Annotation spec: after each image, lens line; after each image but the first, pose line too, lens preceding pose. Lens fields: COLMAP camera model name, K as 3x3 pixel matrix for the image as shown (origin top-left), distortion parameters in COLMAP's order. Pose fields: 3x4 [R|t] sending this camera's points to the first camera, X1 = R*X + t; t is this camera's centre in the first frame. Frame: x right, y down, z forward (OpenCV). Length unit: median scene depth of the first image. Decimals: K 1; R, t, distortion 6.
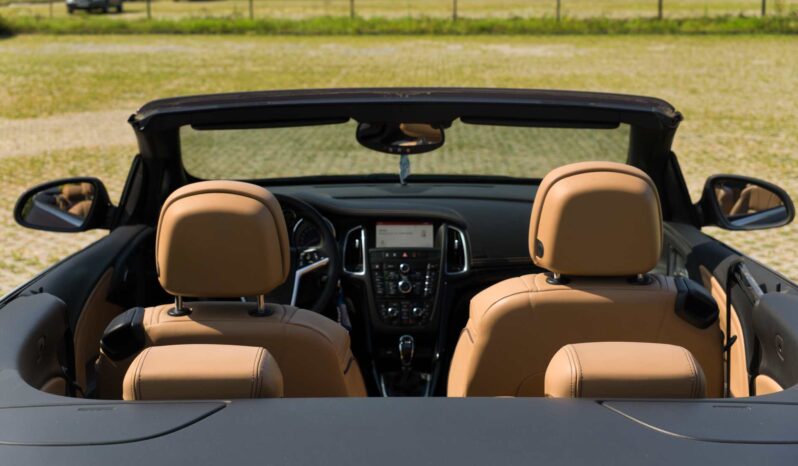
lens RADIAL K [[1207.7, 0, 399.0], [0, 1207.7, 233.0], [0, 0, 1]] dist [0.199563, -1.053417]
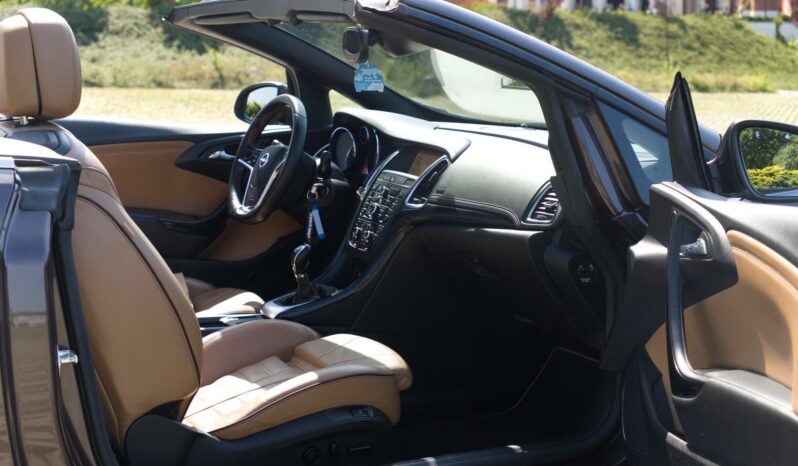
lens RADIAL K [[1207.7, 0, 399.0], [0, 1207.7, 233.0], [0, 0, 1]] dist [0.199563, -1.053417]
pose [[0.480678, 0.155674, -0.862968, 0.835352], [-0.207752, 0.976315, 0.060402, 0.001254], [0.851932, 0.150250, 0.501634, 0.534697]]
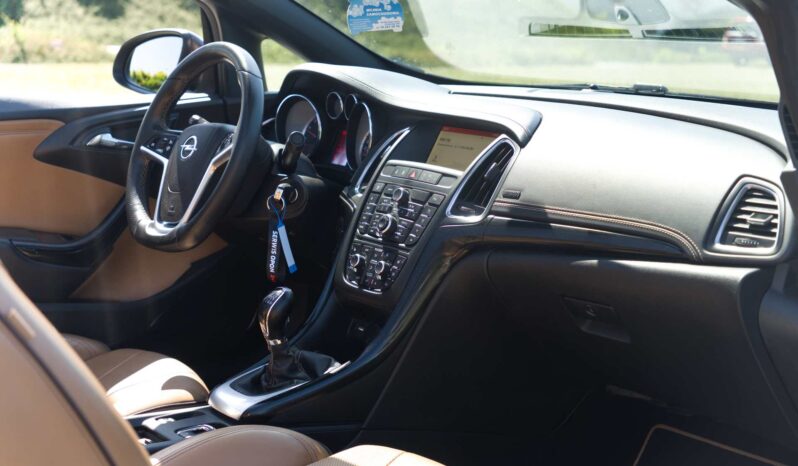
lens RADIAL K [[1207.7, 0, 399.0], [0, 1207.7, 233.0], [0, 0, 1]] dist [0.199563, -1.053417]
pose [[0.611607, 0.156607, -0.775507, 0.462577], [-0.187860, 0.980926, 0.049933, 0.017919], [0.768535, 0.115147, 0.629361, 0.628221]]
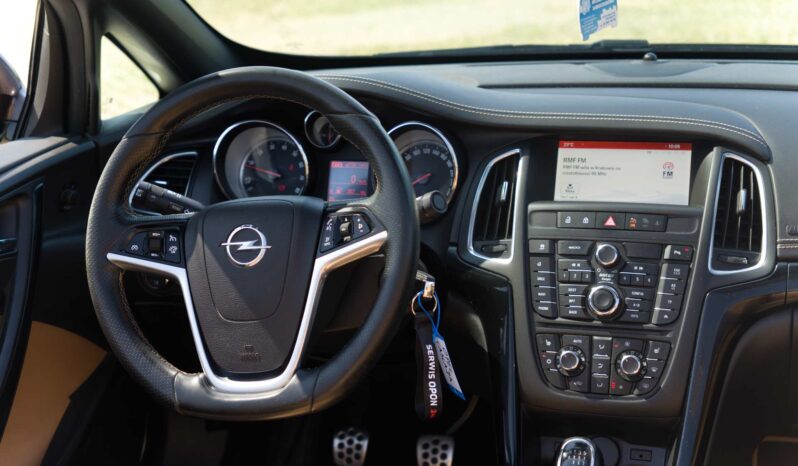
lens RADIAL K [[1207.7, 0, 399.0], [0, 1207.7, 233.0], [0, 0, 1]] dist [0.199563, -1.053417]
pose [[0.958373, 0.041509, -0.282487, 0.053846], [-0.020320, 0.996783, 0.077531, -0.009156], [0.284796, -0.068563, 0.956133, 0.577759]]
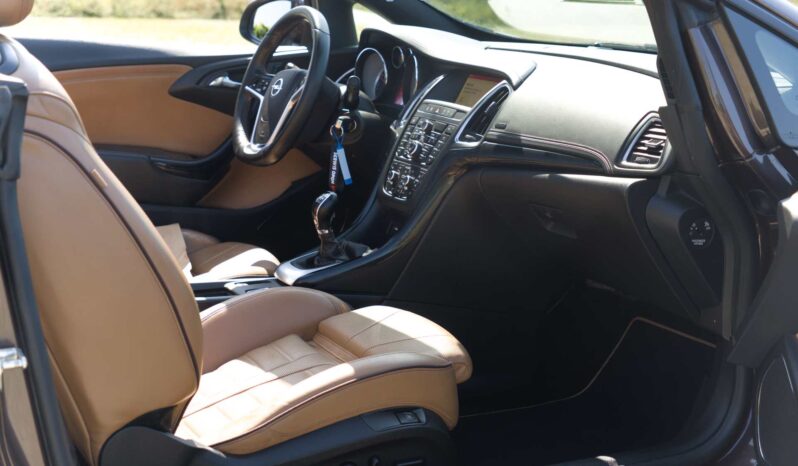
lens RADIAL K [[1207.7, 0, 399.0], [0, 1207.7, 233.0], [0, 0, 1]] dist [0.199563, -1.053417]
pose [[0.478406, 0.203034, -0.854345, 0.664122], [-0.209667, 0.971176, 0.113392, 0.011633], [0.852741, 0.124881, 0.507185, 0.601405]]
